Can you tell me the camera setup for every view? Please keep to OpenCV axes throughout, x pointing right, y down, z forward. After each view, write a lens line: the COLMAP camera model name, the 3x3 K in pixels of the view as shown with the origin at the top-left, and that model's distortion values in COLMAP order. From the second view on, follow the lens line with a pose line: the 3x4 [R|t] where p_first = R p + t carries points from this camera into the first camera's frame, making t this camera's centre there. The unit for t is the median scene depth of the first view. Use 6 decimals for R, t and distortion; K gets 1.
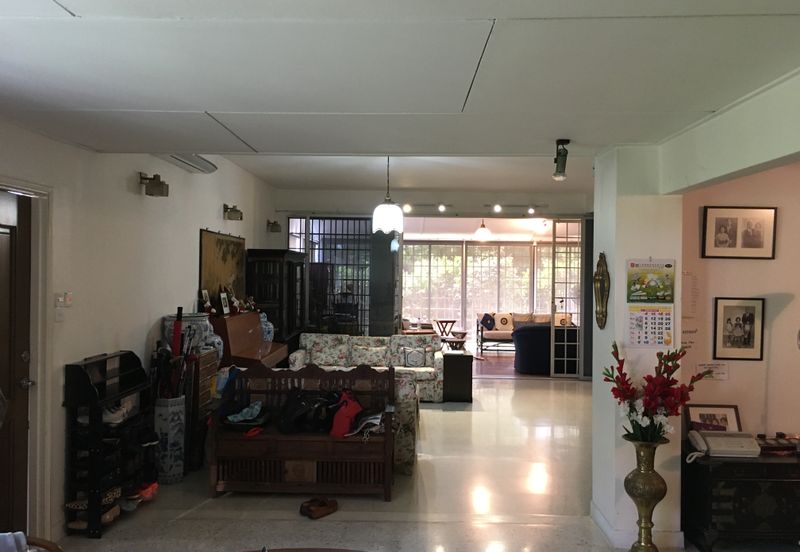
lens RADIAL K [[683.8, 0, 400.0], [0, 683.8, 276.0], [0, 0, 1]] dist [0.115205, -0.155341]
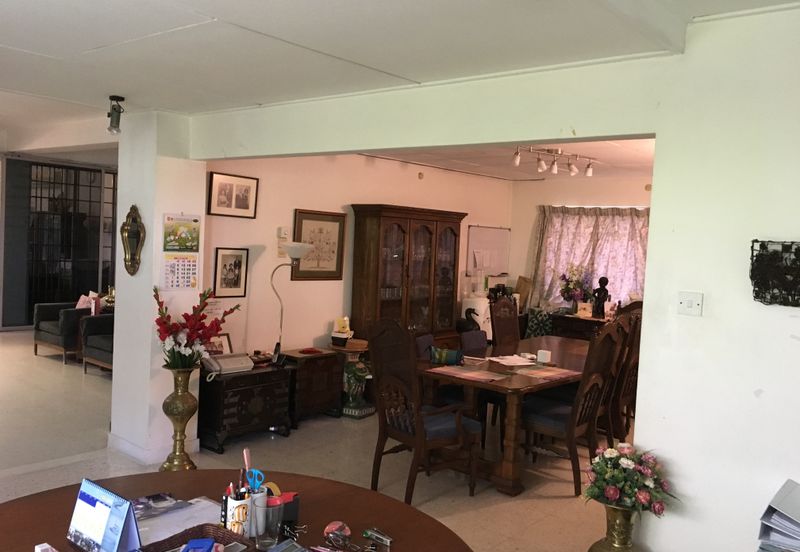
lens RADIAL K [[683.8, 0, 400.0], [0, 683.8, 276.0], [0, 0, 1]] dist [0.115205, -0.155341]
pose [[0.638578, -0.018564, 0.769333, -0.287916], [-0.041419, 0.997431, 0.058448, -0.003749], [-0.768442, -0.069189, 0.636168, -0.025050]]
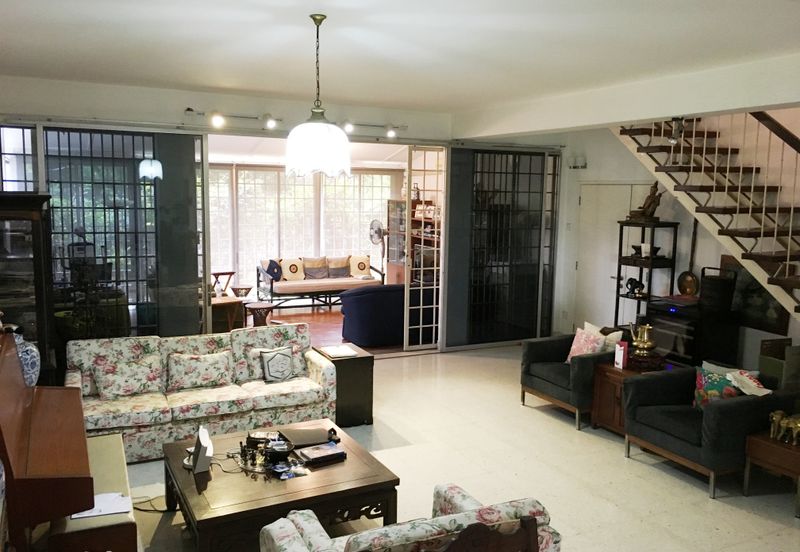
lens RADIAL K [[683.8, 0, 400.0], [0, 683.8, 276.0], [0, 0, 1]] dist [0.115205, -0.155341]
pose [[0.892834, -0.052368, 0.447331, -0.330410], [-0.004045, 0.992245, 0.124233, -0.087508], [-0.450368, -0.112729, 0.885698, 0.821332]]
